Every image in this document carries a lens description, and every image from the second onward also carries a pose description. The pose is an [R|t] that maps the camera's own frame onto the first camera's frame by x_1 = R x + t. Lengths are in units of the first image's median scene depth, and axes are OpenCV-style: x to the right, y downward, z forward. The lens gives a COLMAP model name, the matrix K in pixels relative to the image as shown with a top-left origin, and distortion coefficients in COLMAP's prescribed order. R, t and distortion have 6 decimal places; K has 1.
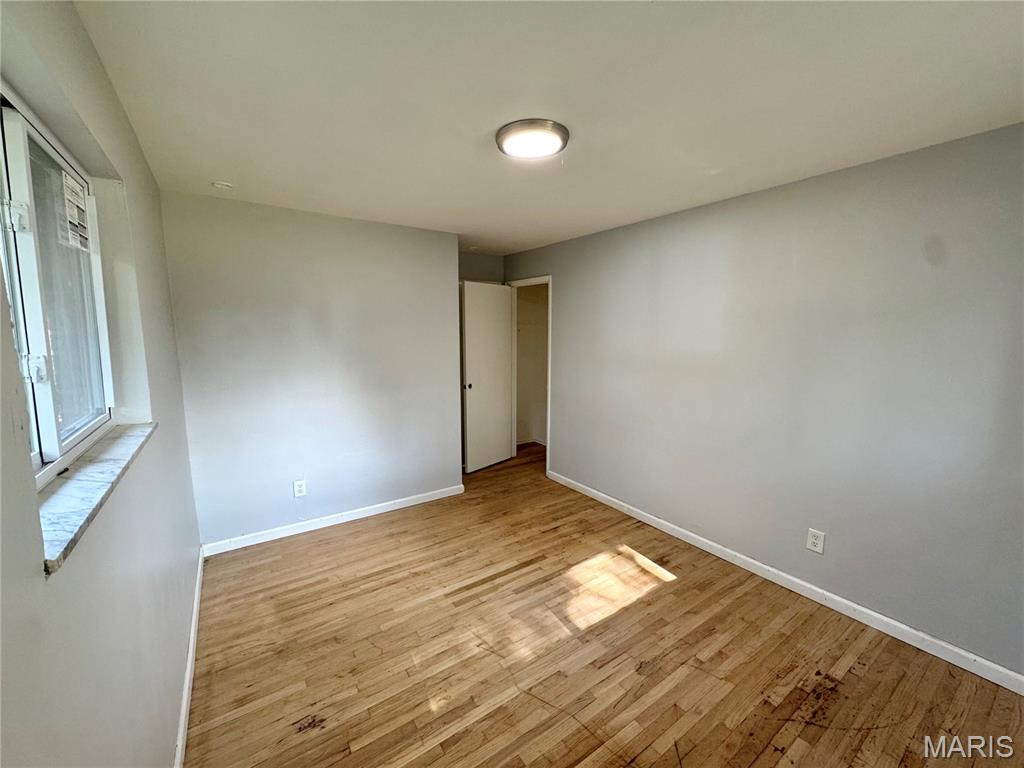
lens RADIAL K [[410.2, 0, 513.7], [0, 410.2, 382.4], [0, 0, 1]] dist [-0.000575, 0.000308]
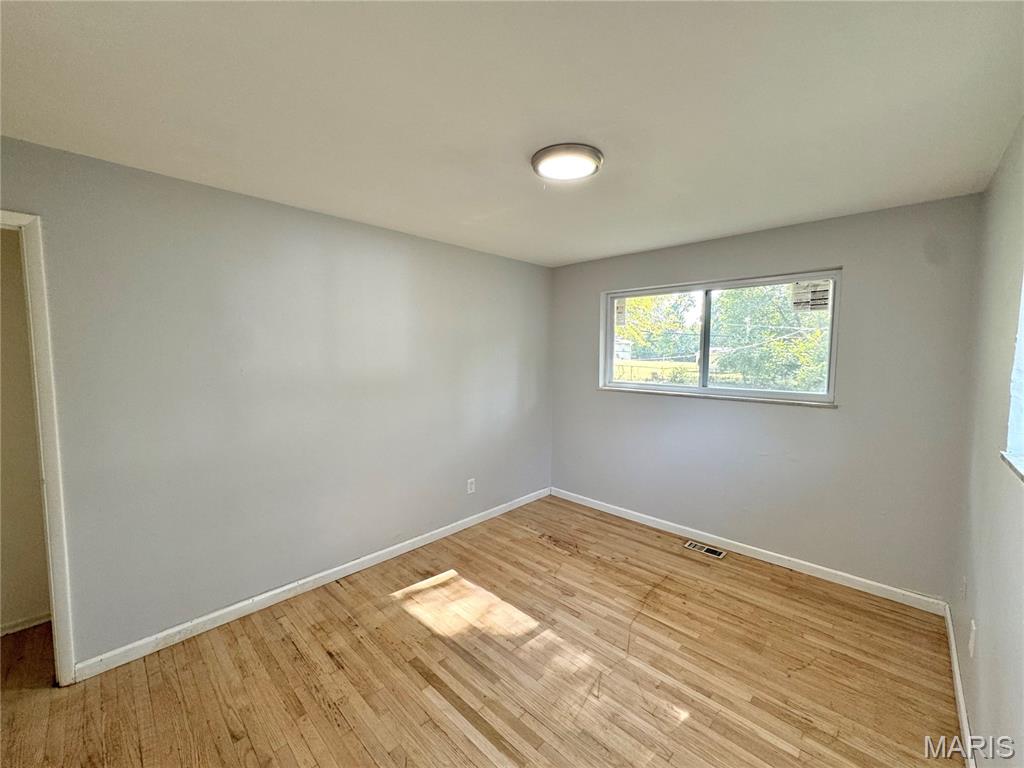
lens RADIAL K [[410.2, 0, 513.7], [0, 410.2, 382.4], [0, 0, 1]] dist [-0.000575, 0.000308]
pose [[-0.199379, -0.074664, 0.977074, -0.752033], [0.120968, 0.987591, 0.100152, -0.127524], [-0.972427, 0.138163, -0.187873, 1.077398]]
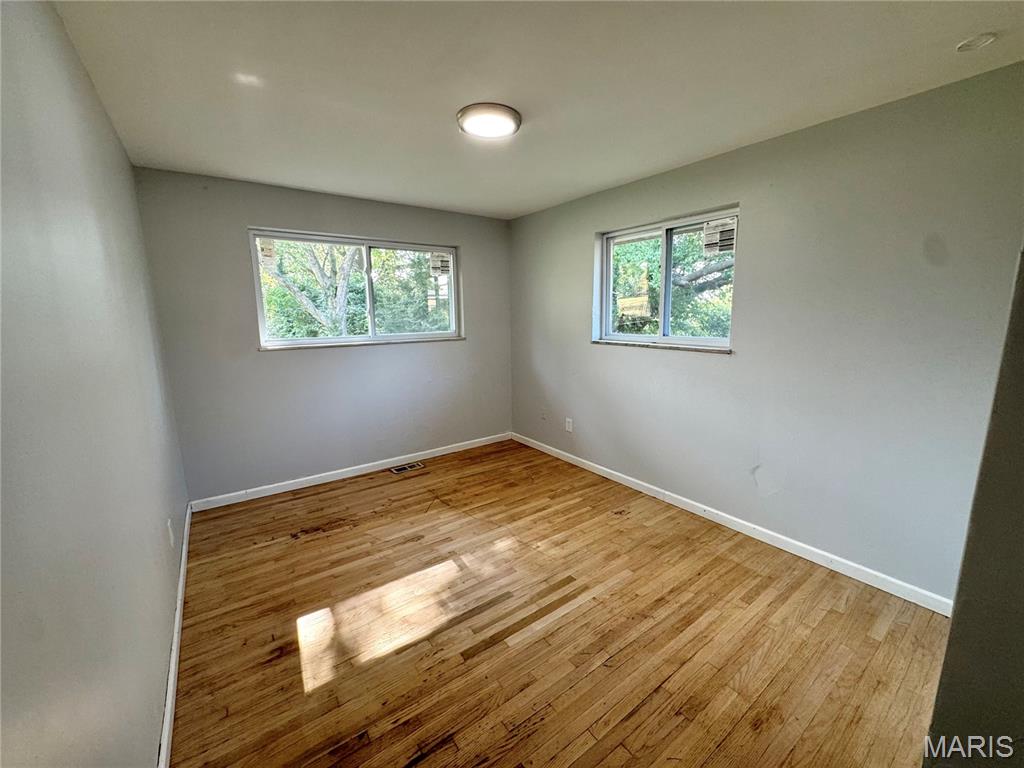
lens RADIAL K [[410.2, 0, 513.7], [0, 410.2, 382.4], [0, 0, 1]] dist [-0.000575, 0.000308]
pose [[-0.999627, 0.012905, -0.024077, 0.012102], [0.005262, 0.955840, 0.293841, -0.180000], [0.026806, 0.293605, -0.955551, 1.767454]]
